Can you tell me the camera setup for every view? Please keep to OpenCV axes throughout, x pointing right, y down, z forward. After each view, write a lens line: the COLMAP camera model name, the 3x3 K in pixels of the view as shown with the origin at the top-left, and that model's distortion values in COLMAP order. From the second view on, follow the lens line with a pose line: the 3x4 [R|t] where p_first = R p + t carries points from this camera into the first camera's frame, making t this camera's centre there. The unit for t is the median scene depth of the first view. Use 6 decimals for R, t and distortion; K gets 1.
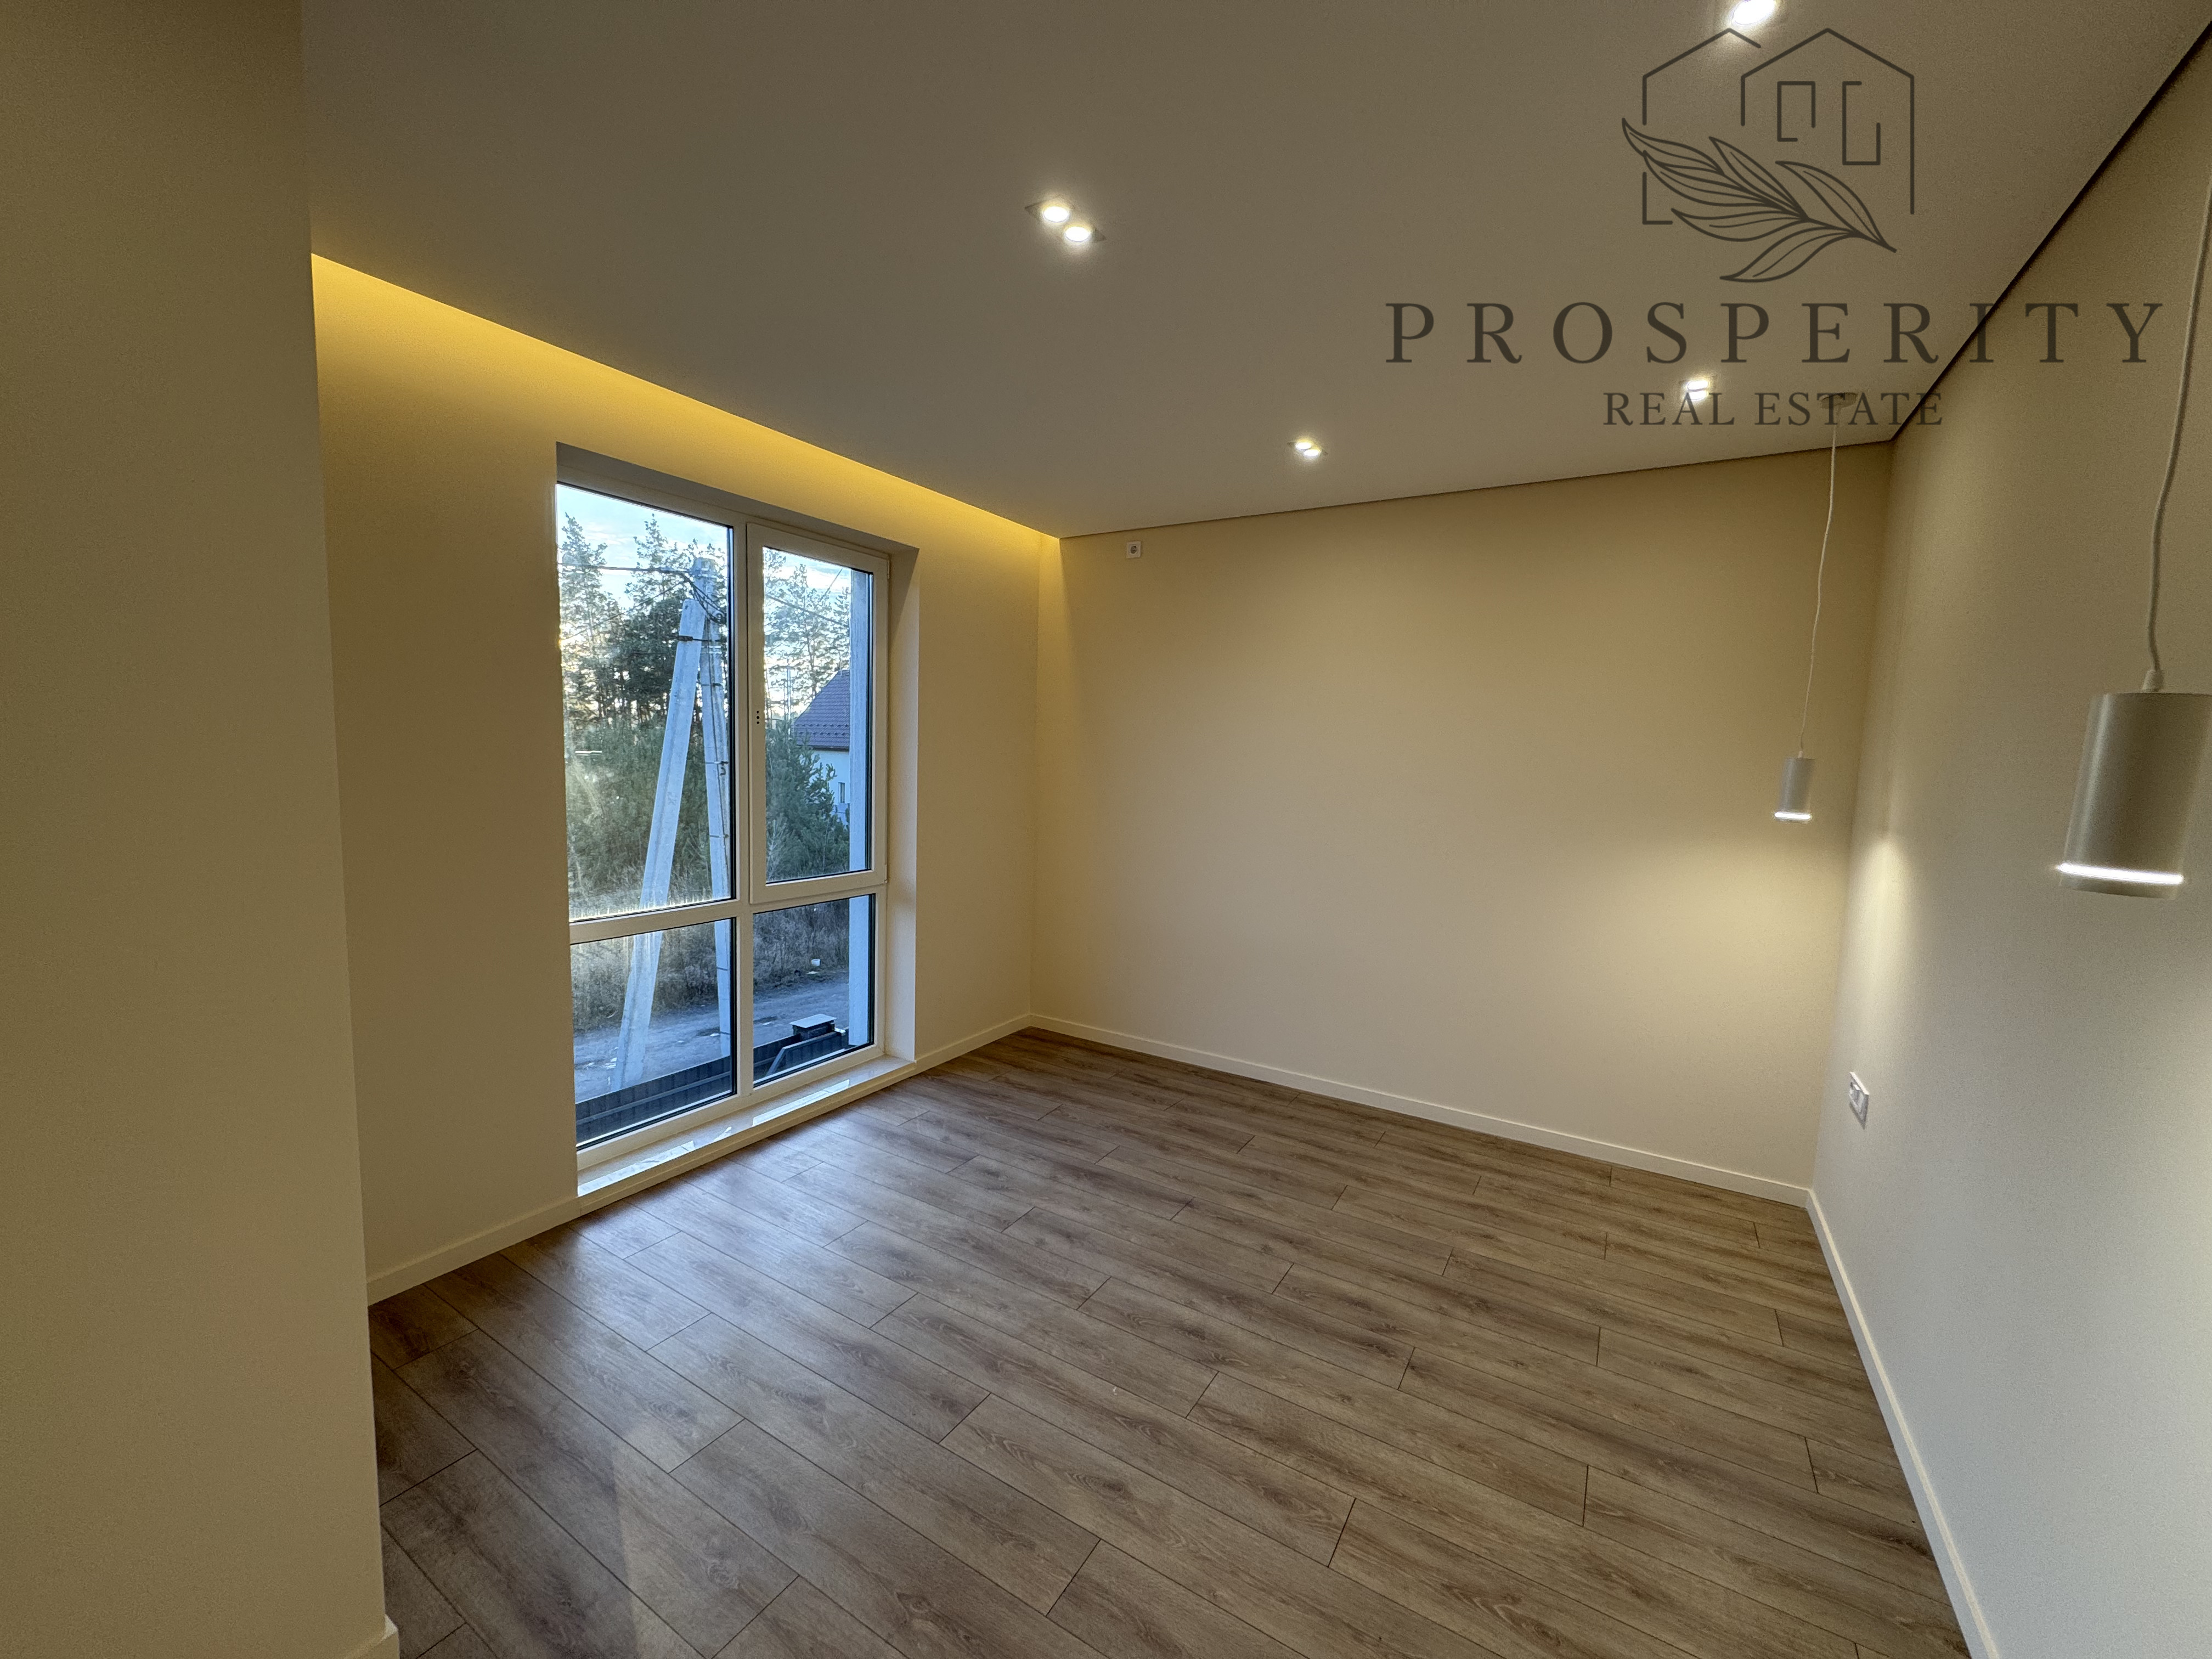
lens RADIAL K [[878.2, 0, 1103.0], [0, 878.2, 829.3], [0, 0, 1]] dist [-0.002972, 0.000403]
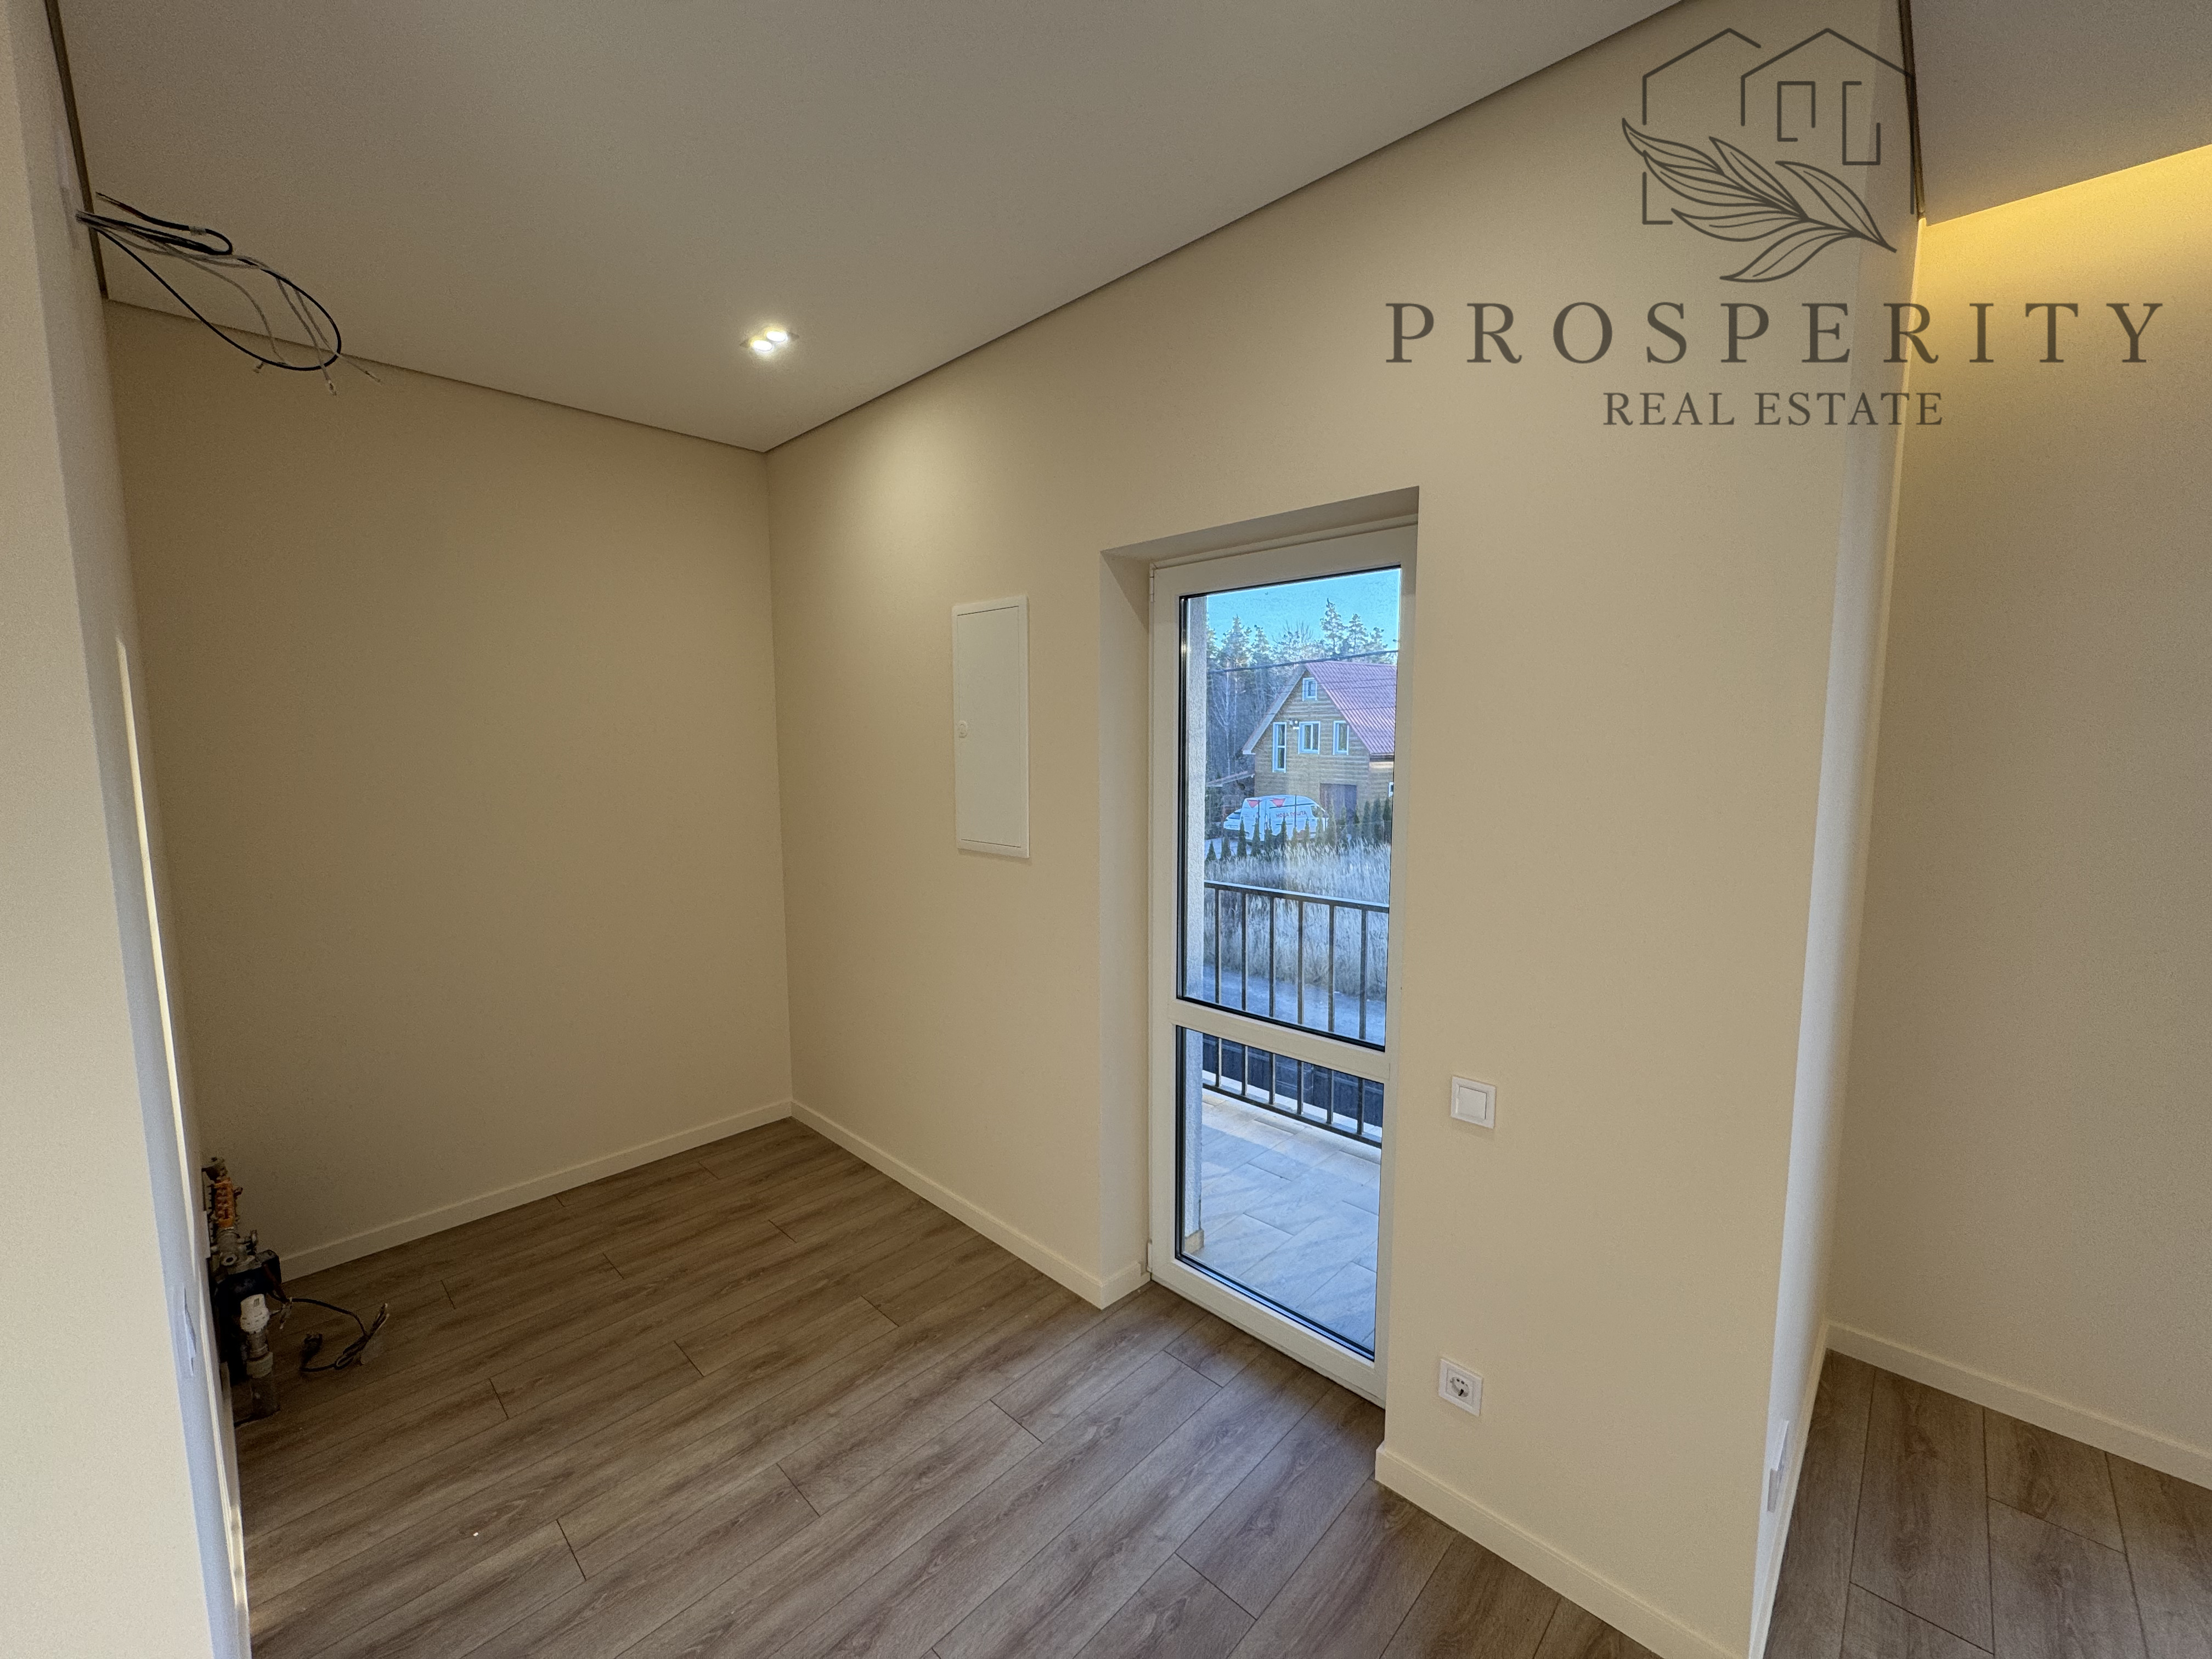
lens RADIAL K [[878.2, 0, 1103.5], [0, 878.2, 830.8], [0, 0, 1]] dist [-0.002972, 0.000403]
pose [[-0.209405, 0.075770, -0.974889, 0.105535], [-0.093999, 0.990816, 0.097199, -0.015798], [0.973300, 0.111993, -0.200360, 0.196589]]
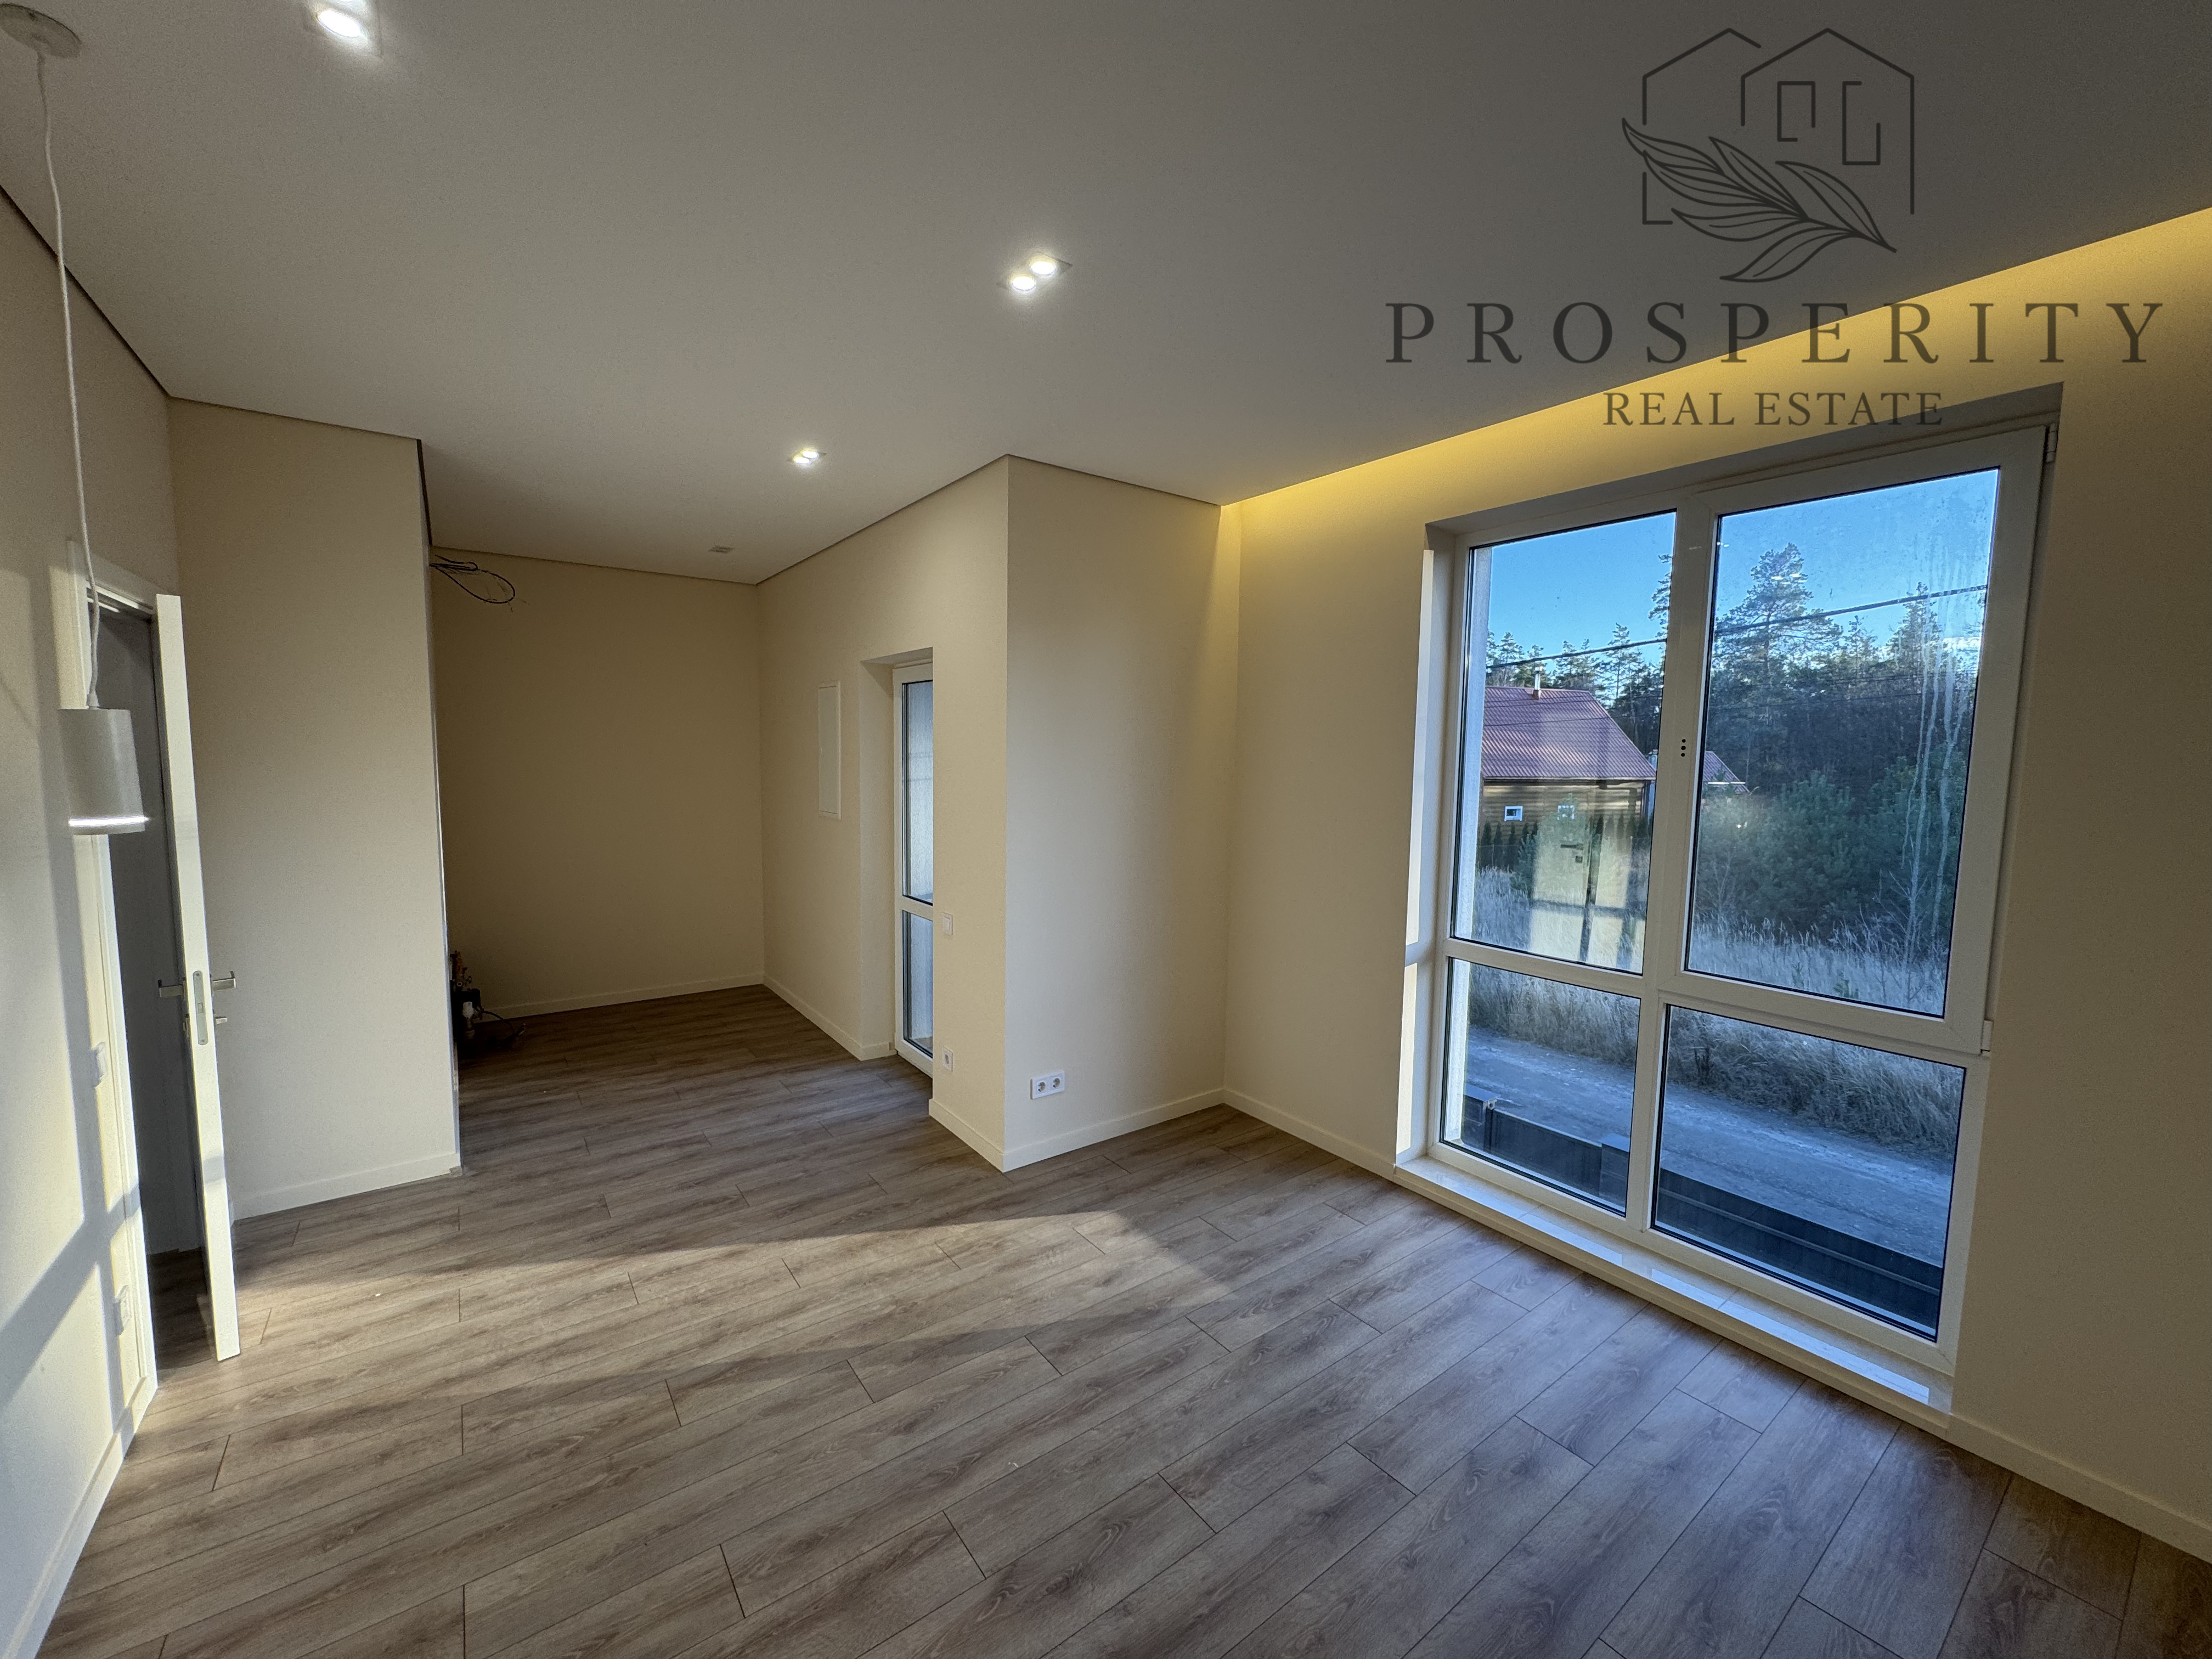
lens RADIAL K [[878.2, 0, 1103.0], [0, 878.2, 825.1], [0, 0, 1]] dist [-0.002972, 0.000403]
pose [[-0.371762, 0.041880, -0.927383, 0.593257], [-0.112630, 0.989567, 0.089838, -0.086448], [0.921470, 0.137850, -0.363167, 0.978807]]
